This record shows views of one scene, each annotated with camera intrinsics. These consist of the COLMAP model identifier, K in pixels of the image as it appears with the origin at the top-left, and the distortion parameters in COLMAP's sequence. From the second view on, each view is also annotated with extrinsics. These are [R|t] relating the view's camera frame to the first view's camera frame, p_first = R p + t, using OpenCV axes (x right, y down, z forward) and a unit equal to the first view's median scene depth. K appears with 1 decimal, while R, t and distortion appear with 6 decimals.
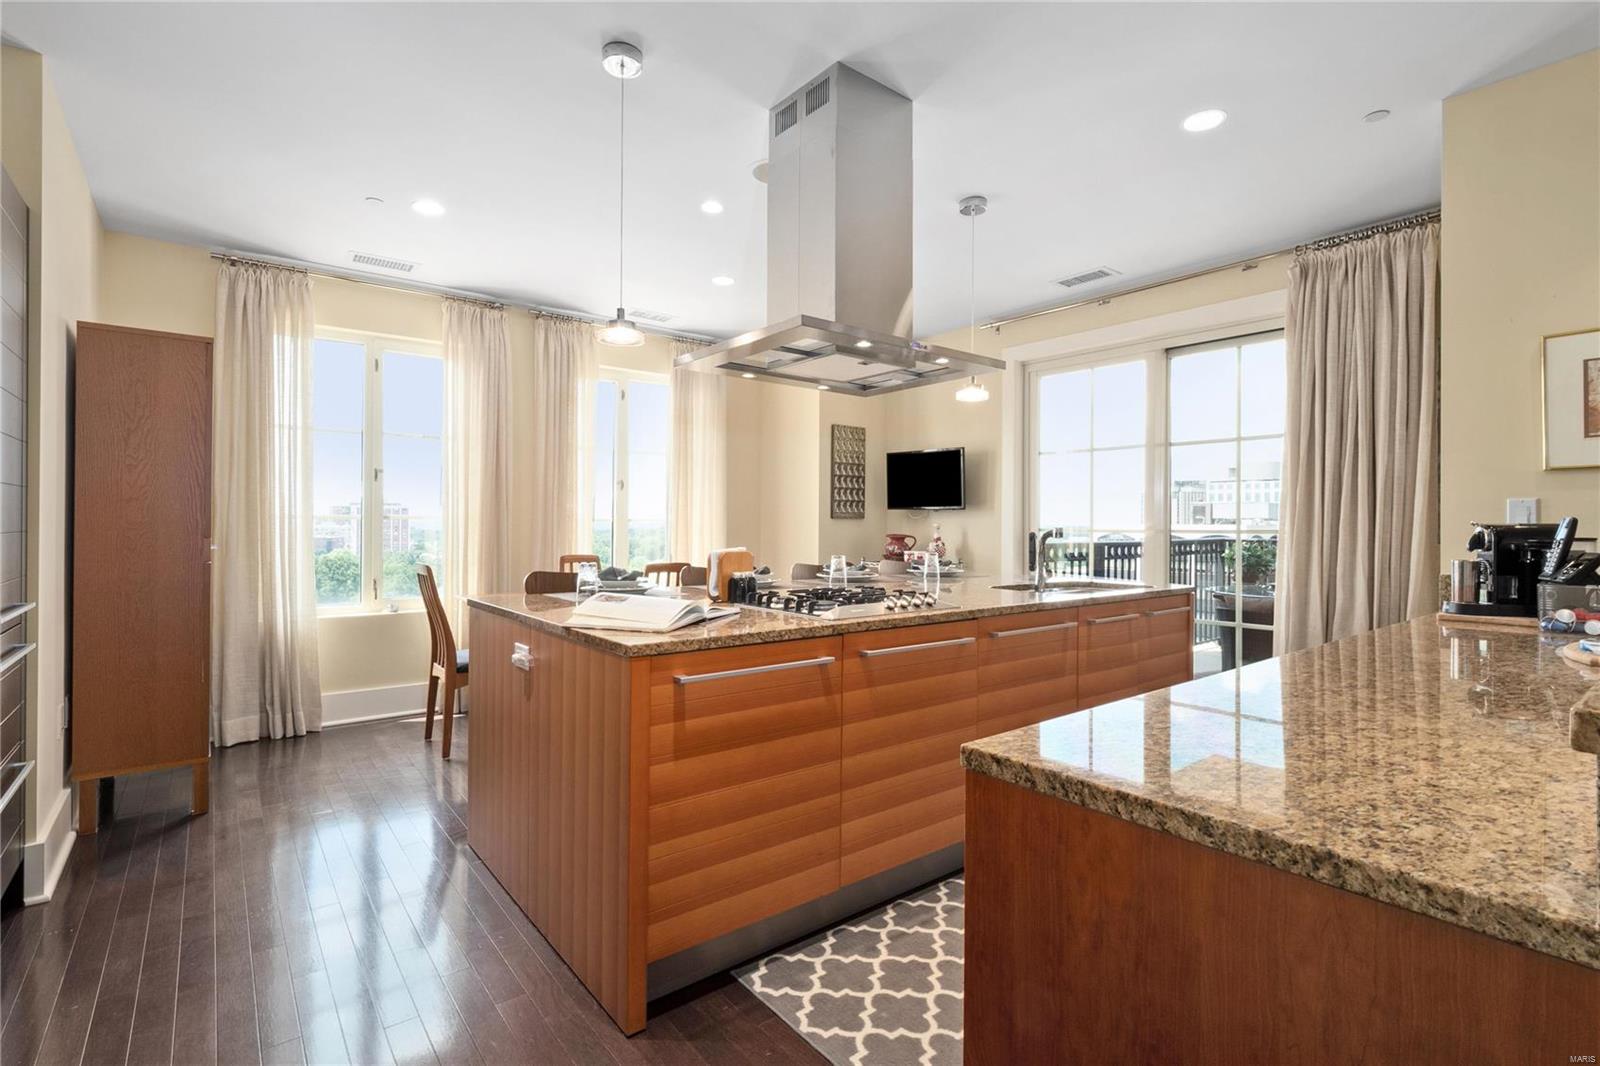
lens RADIAL K [[753.9, 0, 816.5], [0, 753.9, 528.3], [0, 0, 1]] dist [-0.002848, 0.000119]
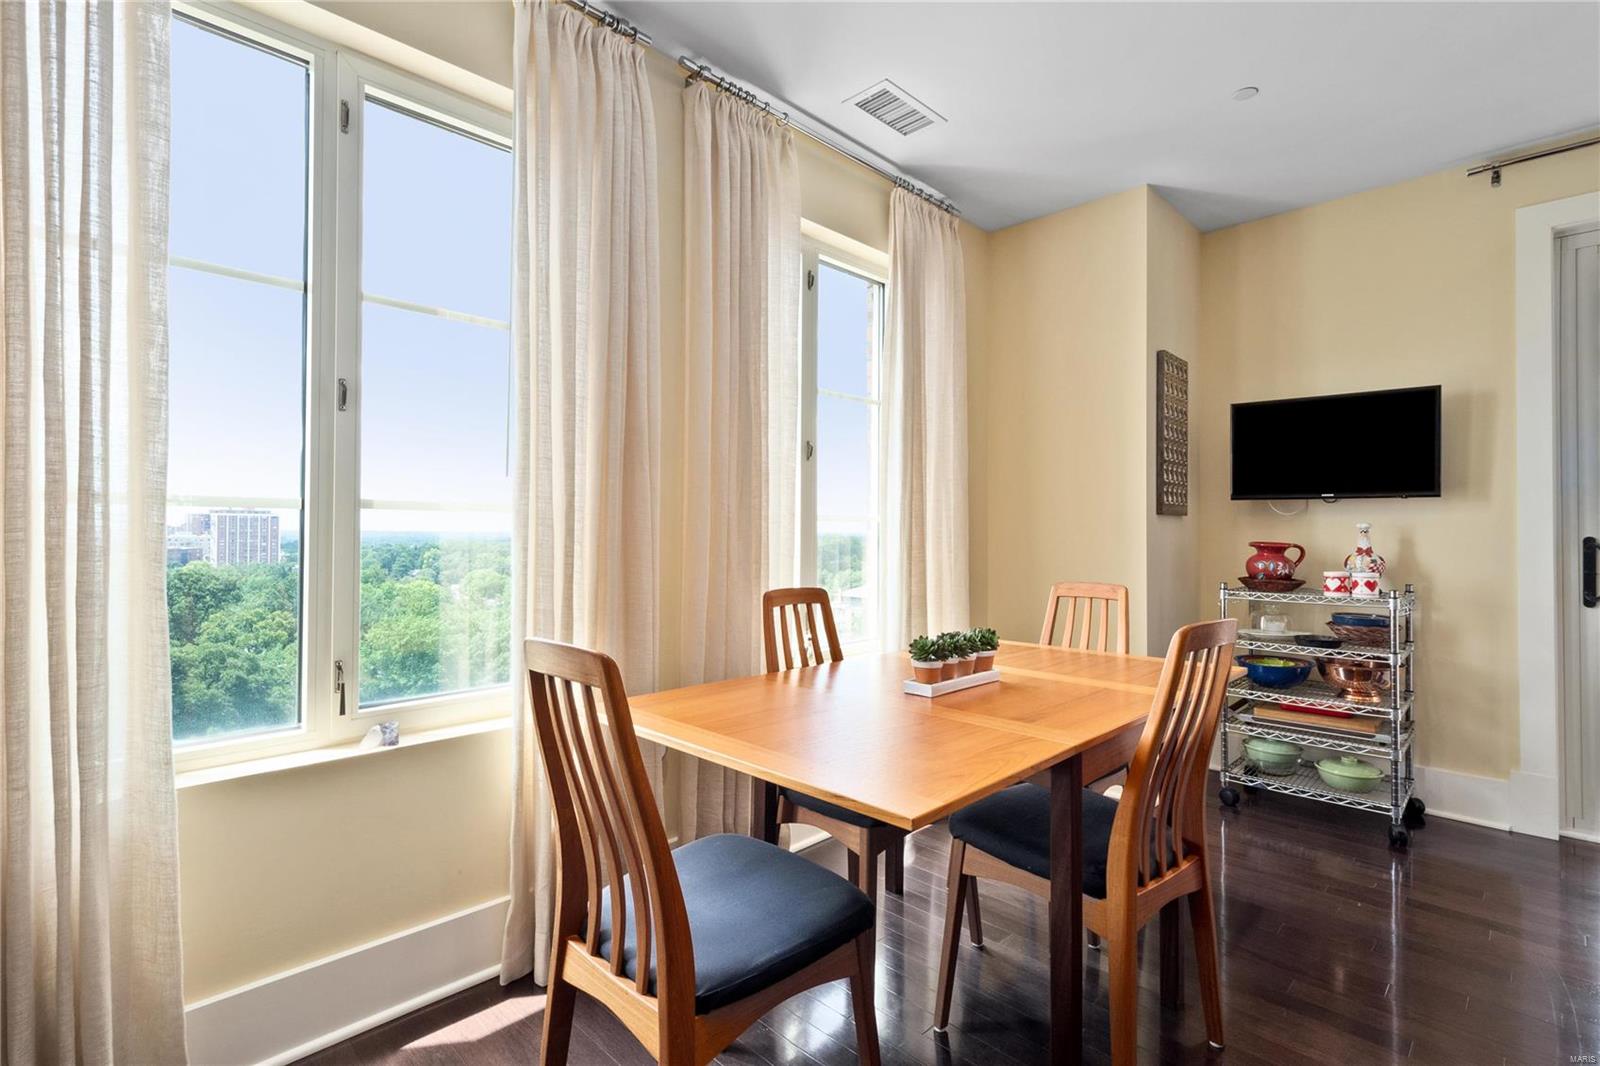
lens RADIAL K [[753.9, 0, 816.5], [0, 753.9, 528.3], [0, 0, 1]] dist [-0.002848, 0.000119]
pose [[0.992568, -0.004706, 0.121598, -0.352850], [0.006639, 0.999858, -0.015499, 0.004835], [-0.121508, 0.016192, 0.992458, 0.530521]]
